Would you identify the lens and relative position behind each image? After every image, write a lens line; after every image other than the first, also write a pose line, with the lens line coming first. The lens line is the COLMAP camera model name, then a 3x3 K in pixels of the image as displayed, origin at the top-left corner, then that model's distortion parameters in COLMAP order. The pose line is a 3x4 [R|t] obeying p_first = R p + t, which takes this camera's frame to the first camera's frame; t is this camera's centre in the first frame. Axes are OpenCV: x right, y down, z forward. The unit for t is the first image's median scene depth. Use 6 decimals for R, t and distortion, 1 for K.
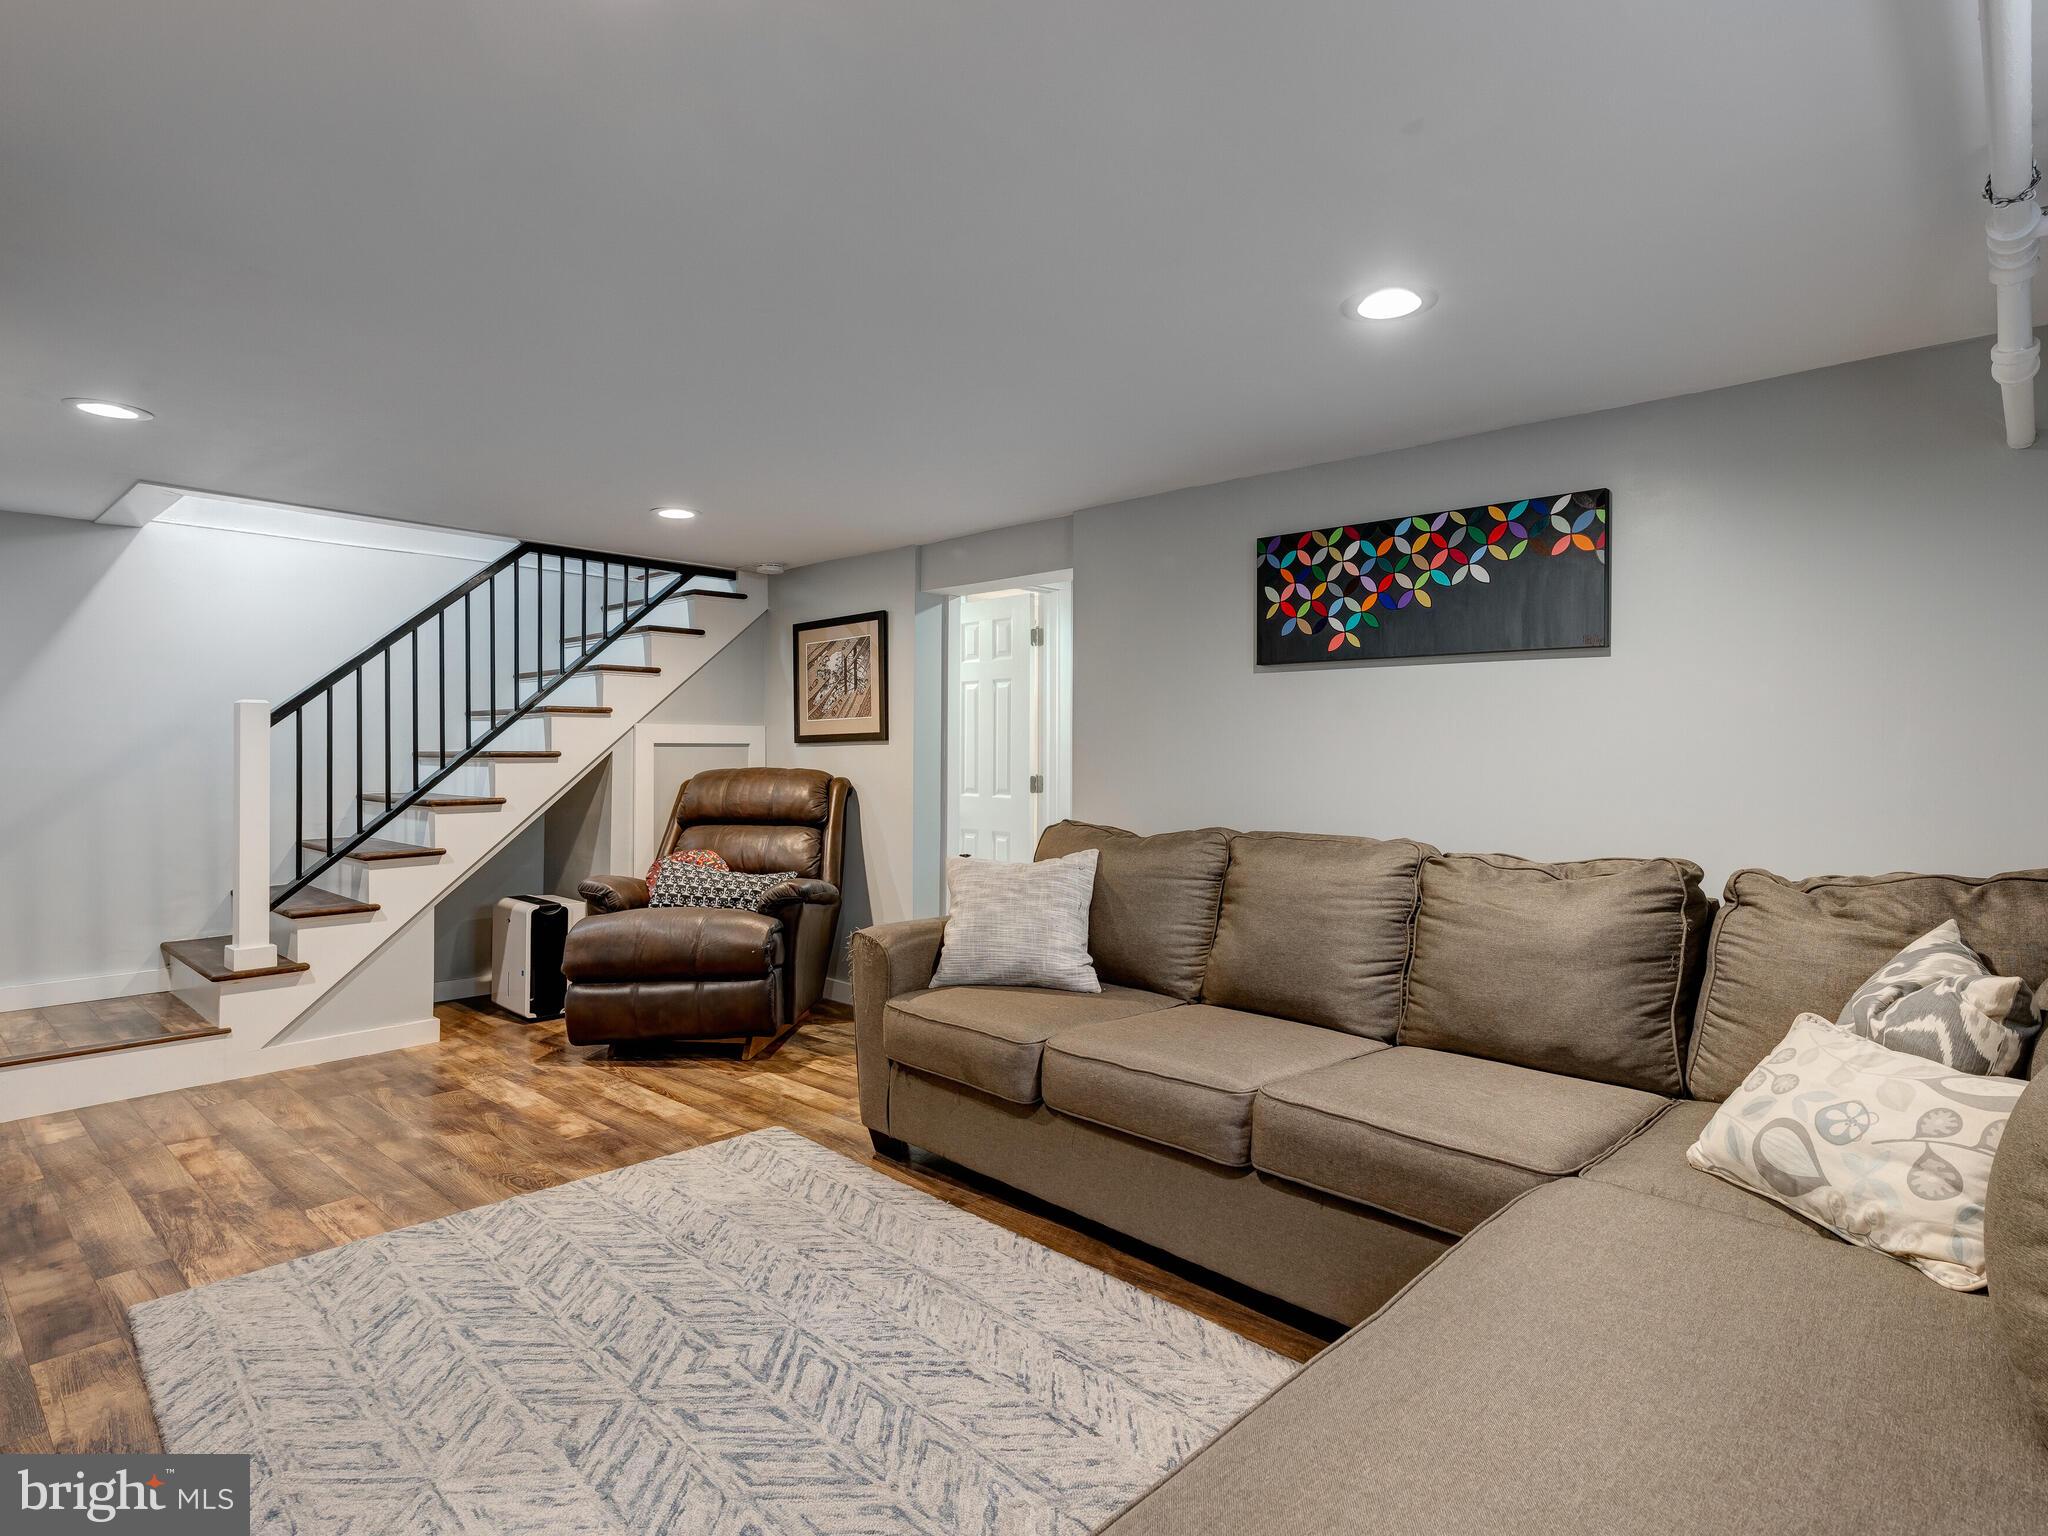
lens RADIAL K [[1067.2, 0, 1052.1], [0, 1067.2, 748.5], [0, 0, 1]] dist [0.013391, -0.001724]
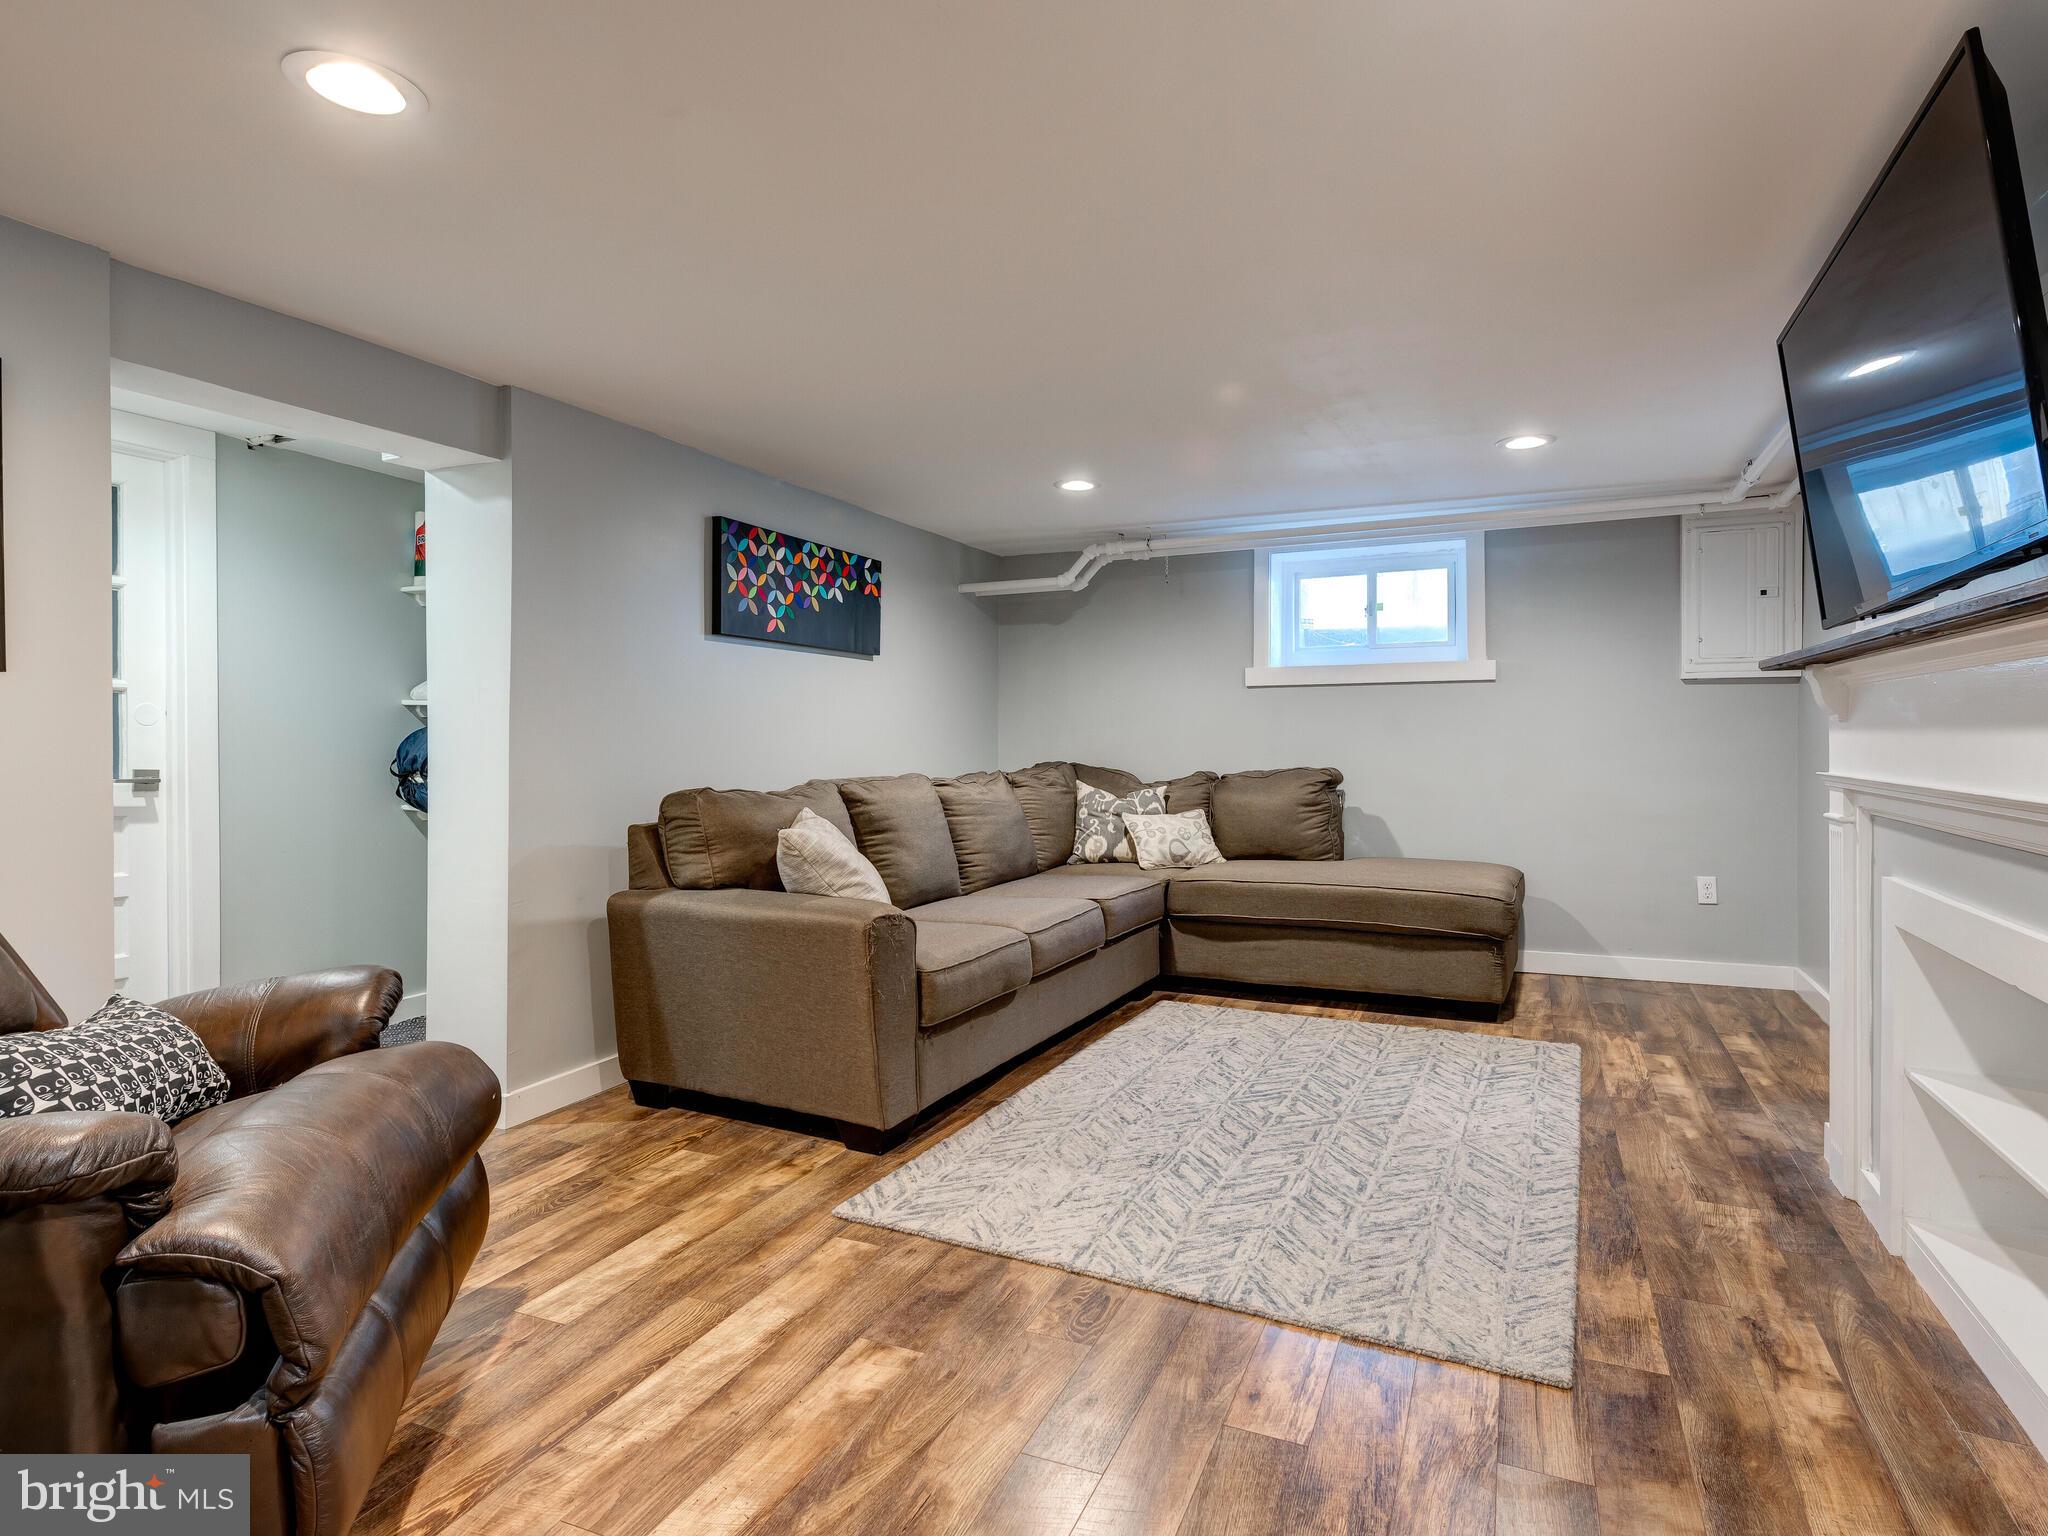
lens RADIAL K [[1087.9, 0, 1041.1], [0, 1087.9, 761.2], [0, 0, 1]] dist [0.001486, -0.000695]
pose [[-0.308184, -0.022277, 0.951066, -1.051409], [0.000774, 0.999720, 0.023667, 0.026510], [-0.951327, 0.008030, -0.308080, 1.140461]]
